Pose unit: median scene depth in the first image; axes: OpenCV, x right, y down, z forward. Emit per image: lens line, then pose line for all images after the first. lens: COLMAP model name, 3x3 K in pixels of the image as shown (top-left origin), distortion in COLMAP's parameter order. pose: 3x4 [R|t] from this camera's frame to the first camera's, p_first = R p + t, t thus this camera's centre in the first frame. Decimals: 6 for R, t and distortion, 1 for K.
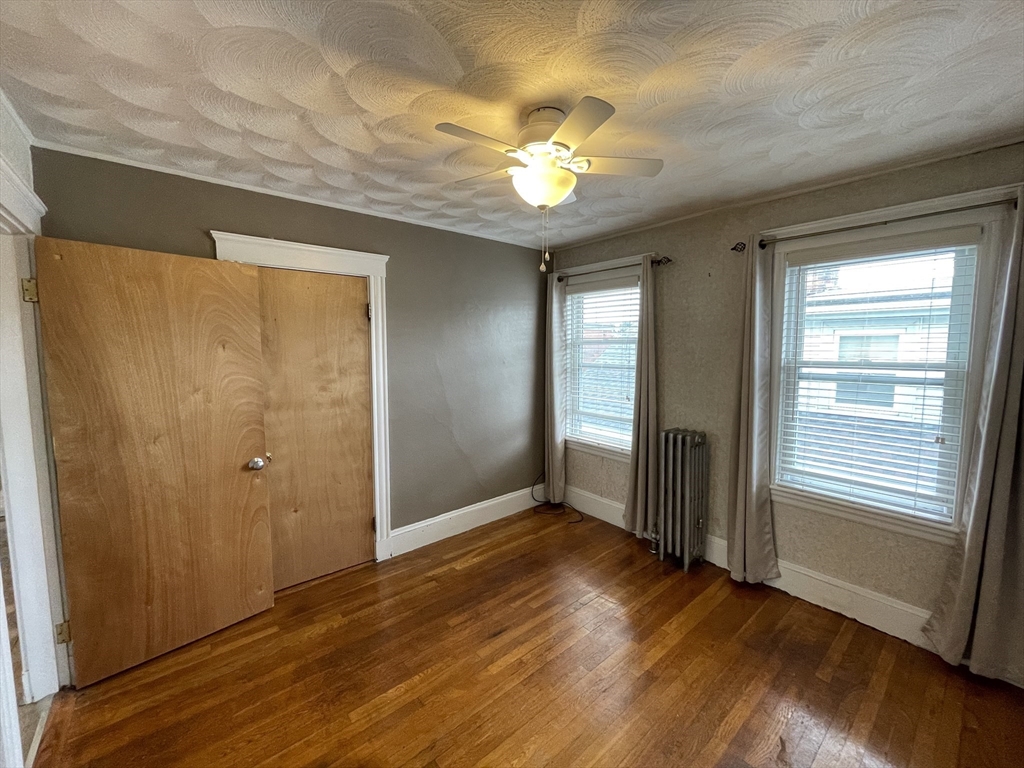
lens RADIAL K [[416.6, 0, 509.2], [0, 416.6, 380.0], [0, 0, 1]] dist [-0.001634, 0.000212]
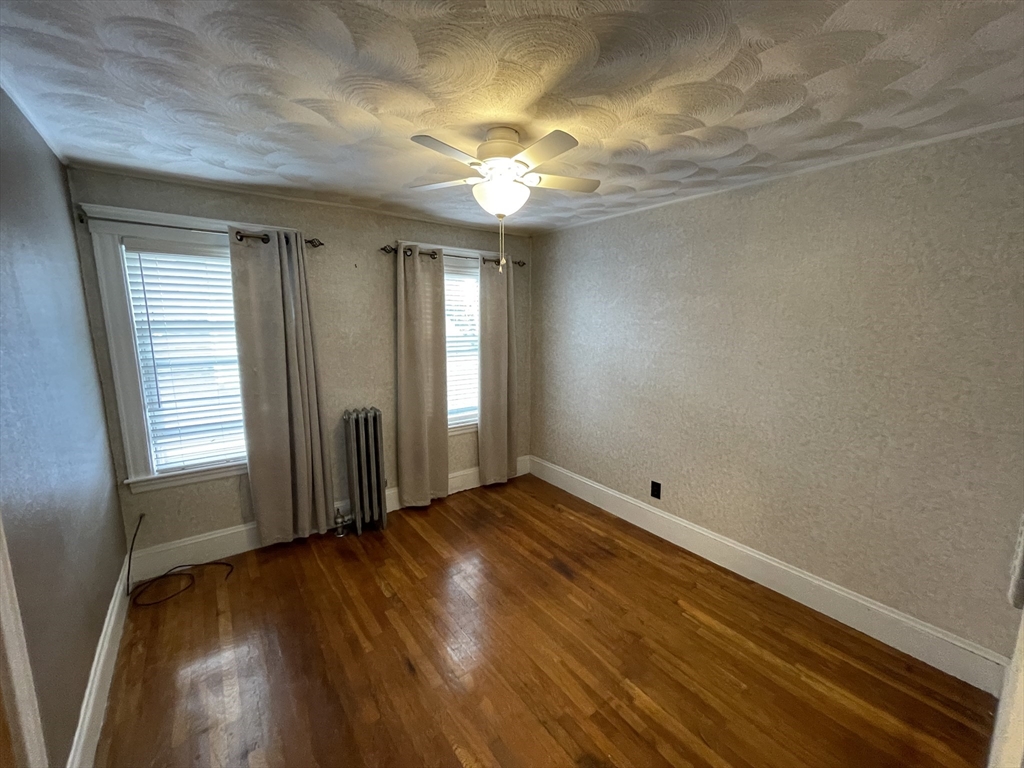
lens RADIAL K [[411.2, 0, 512.0], [0, 411.2, 384.0], [0, 0, 1]] dist [0.001790, 0.000515]
pose [[0.067482, -0.165388, 0.983917, -0.632005], [0.082135, 0.983739, 0.159725, -0.088533], [-0.994334, 0.070035, 0.079969, 0.546538]]
